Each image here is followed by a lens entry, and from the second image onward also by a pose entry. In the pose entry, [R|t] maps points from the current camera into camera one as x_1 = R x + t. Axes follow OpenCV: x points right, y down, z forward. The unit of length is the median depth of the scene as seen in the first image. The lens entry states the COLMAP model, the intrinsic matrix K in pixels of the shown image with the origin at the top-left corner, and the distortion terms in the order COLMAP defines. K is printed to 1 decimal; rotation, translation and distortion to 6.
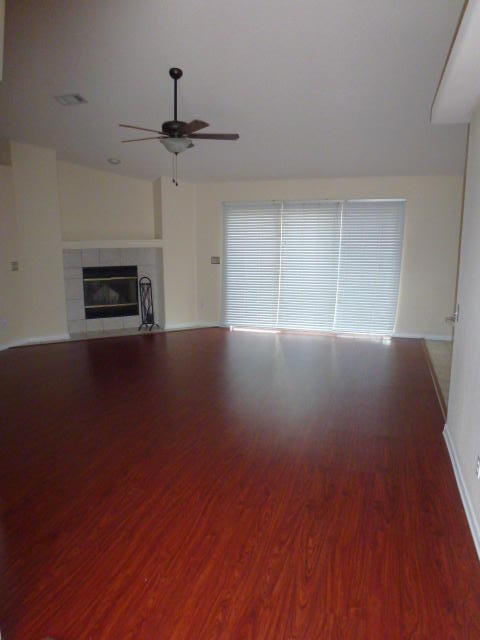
lens RADIAL K [[465.0, 0, 238.7], [0, 465.0, 324.7], [0, 0, 1]] dist [-0.061172, -0.001265]
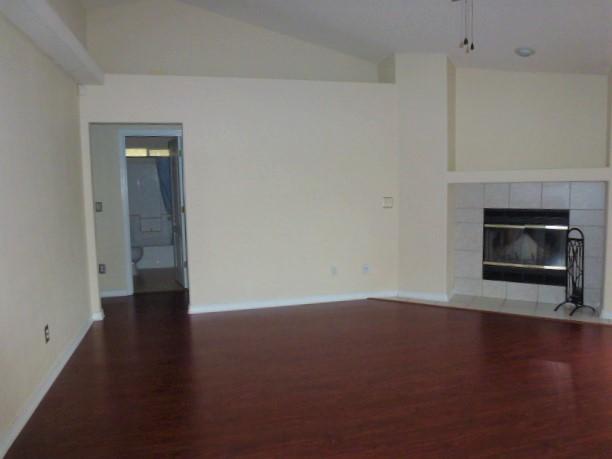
lens RADIAL K [[444.7, 0, 306.0], [0, 444.7, 229.5], [0, 0, 1]] dist [-0.061172, -0.001265]
pose [[0.508234, 0.081920, -0.857314, 0.116433], [-0.136567, 0.990536, 0.013691, -0.061747], [0.850322, 0.110123, 0.514611, 0.403877]]
